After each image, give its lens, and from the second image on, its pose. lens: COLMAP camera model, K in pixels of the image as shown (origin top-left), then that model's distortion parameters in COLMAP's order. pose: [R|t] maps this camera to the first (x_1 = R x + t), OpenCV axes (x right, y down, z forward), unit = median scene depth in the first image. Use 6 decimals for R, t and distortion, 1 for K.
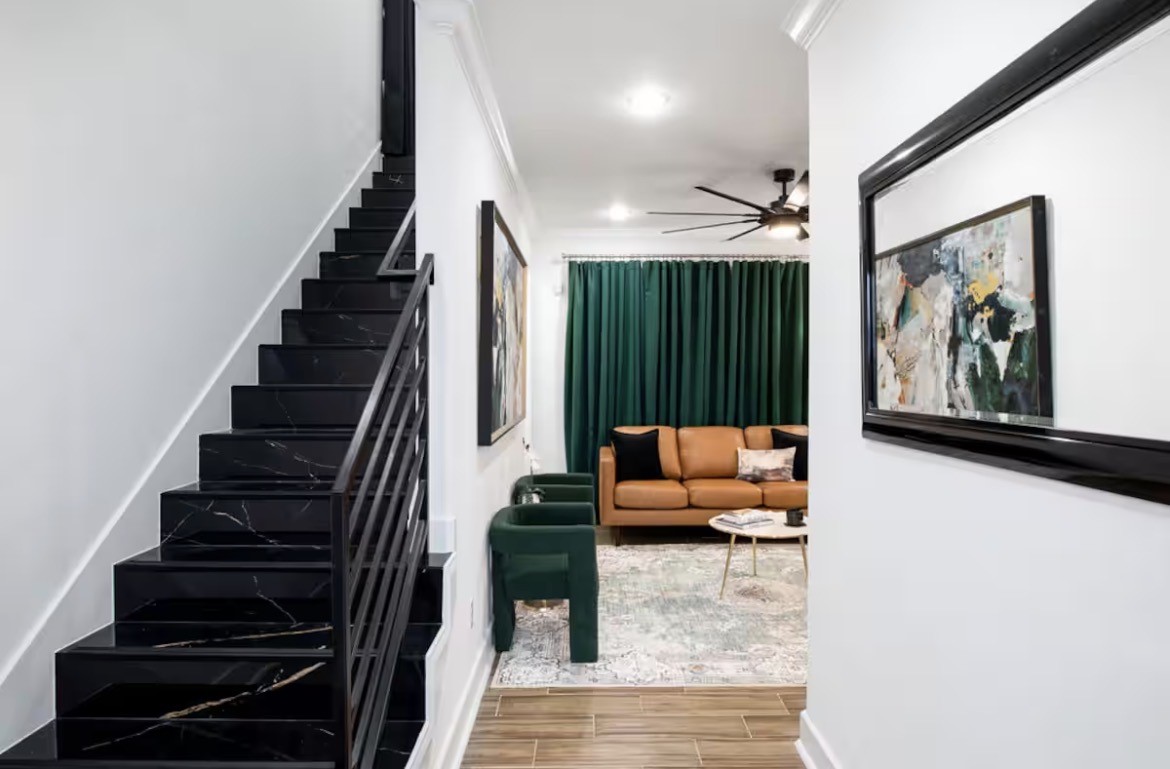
lens RADIAL K [[675.9, 0, 590.4], [0, 675.9, 381.3], [0, 0, 1]] dist [-0.019865, -0.000238]
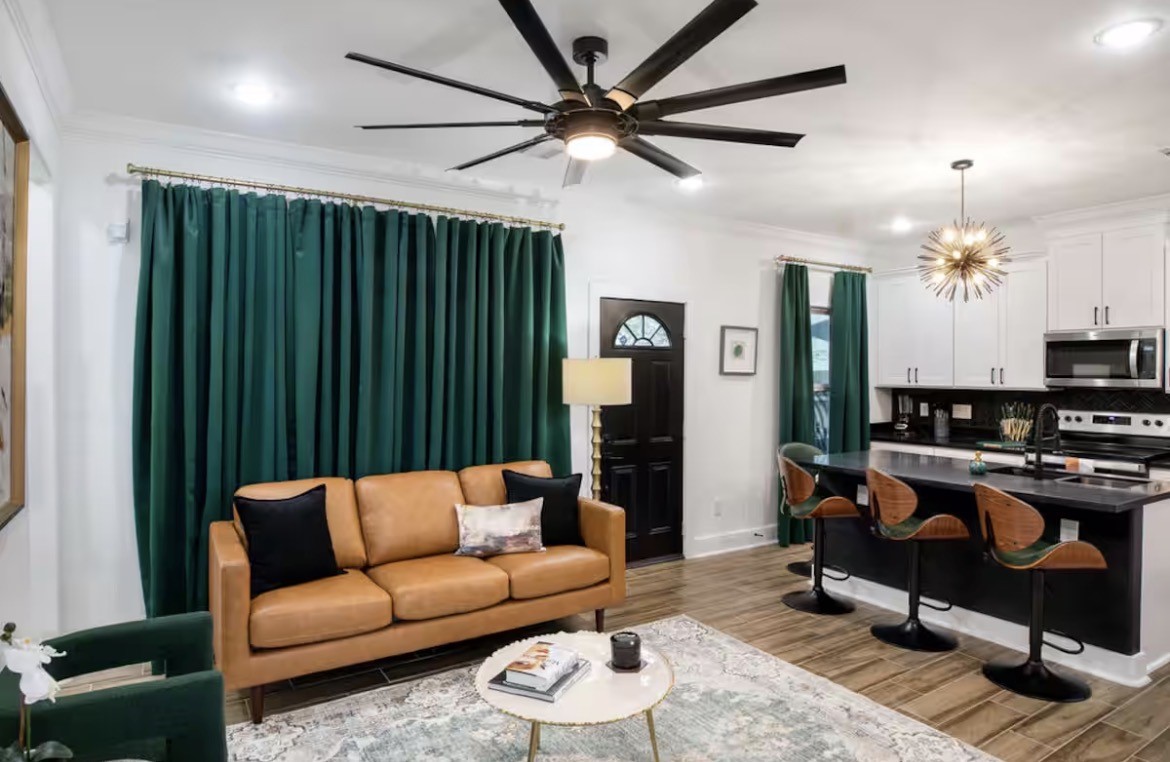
lens RADIAL K [[672.1, 0, 586.2], [0, 672.1, 376.6], [0, 0, 1]] dist [-0.024976, 0.000766]
pose [[0.845466, -0.003095, 0.534021, -0.016141], [0.008397, 0.999937, -0.007498, -0.016559], [-0.533964, 0.010824, 0.845438, 0.377739]]
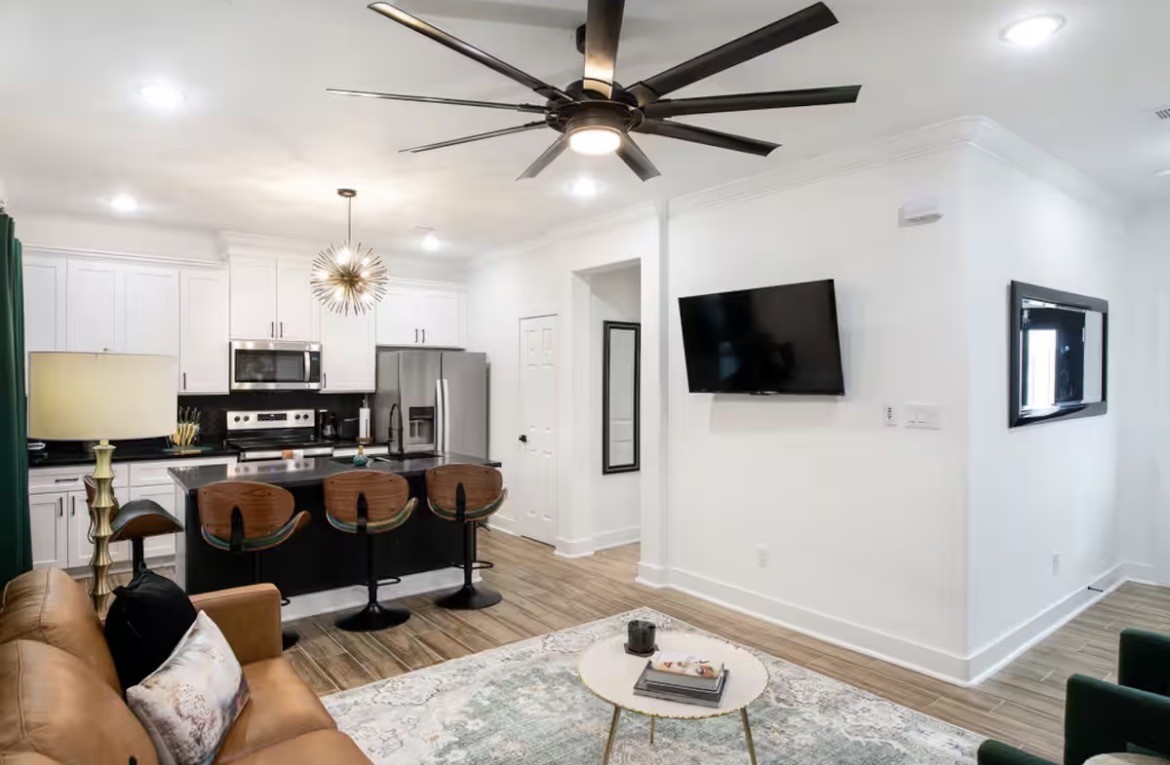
lens RADIAL K [[675.9, 0, 582.8], [0, 675.9, 384.0], [0, 0, 1]] dist [-0.019865, -0.000238]
pose [[-0.609789, -0.009601, 0.792506, -0.101366], [0.011833, 0.999705, 0.021216, -0.028468], [-0.792476, 0.022315, -0.609495, 0.981694]]
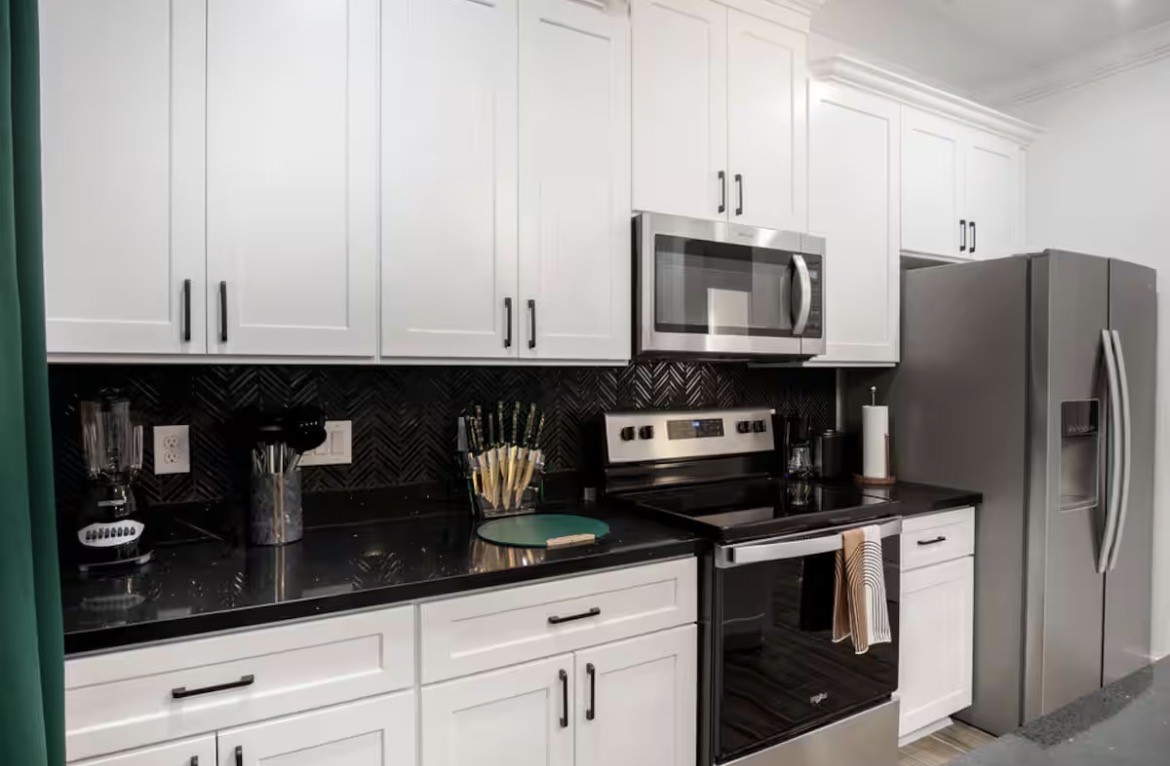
lens RADIAL K [[675.9, 0, 590.2], [0, 675.9, 384.3], [0, 0, 1]] dist [-0.019865, -0.000238]
pose [[-0.504540, -0.011180, 0.863316, 0.683828], [0.016802, 0.999600, 0.022764, 0.001780], [-0.863225, 0.025991, -0.504150, 0.988244]]
